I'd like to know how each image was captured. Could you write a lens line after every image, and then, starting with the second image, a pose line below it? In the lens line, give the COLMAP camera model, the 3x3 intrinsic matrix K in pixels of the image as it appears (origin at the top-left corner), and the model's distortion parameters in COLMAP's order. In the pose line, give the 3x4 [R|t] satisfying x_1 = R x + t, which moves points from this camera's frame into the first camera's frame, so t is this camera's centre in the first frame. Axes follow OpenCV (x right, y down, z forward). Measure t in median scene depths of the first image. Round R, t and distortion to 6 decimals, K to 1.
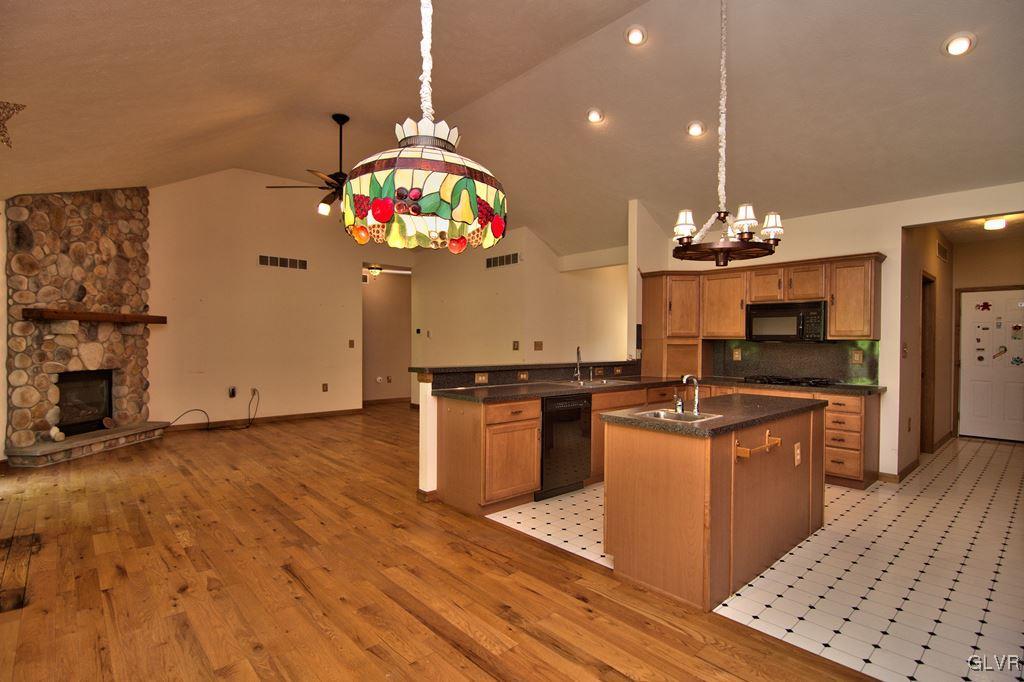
lens RADIAL K [[503.5, 0, 509.5], [0, 503.5, 346.6], [0, 0, 1]] dist [-0.009711, -0.008534]
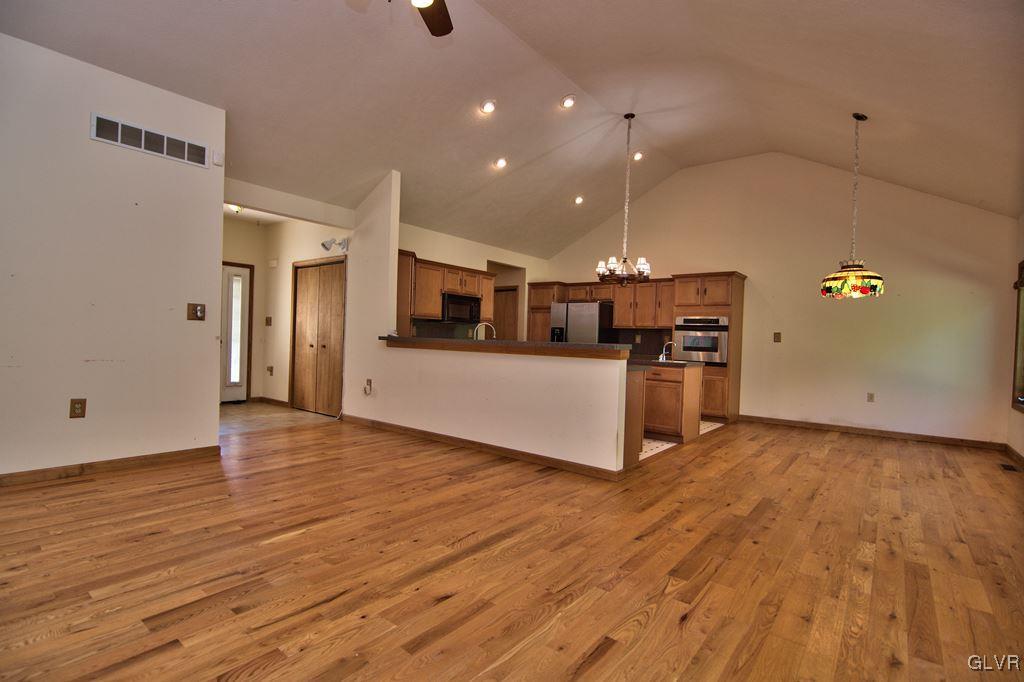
lens RADIAL K [[488.5, 0, 503.7], [0, 488.5, 345.7], [0, 0, 1]] dist [-0.006805, -0.010961]
pose [[-0.163049, -0.025195, 0.986296, -0.785374], [-0.022756, 0.999504, 0.021771, 0.021420], [-0.986355, -0.018895, -0.163542, 1.018969]]
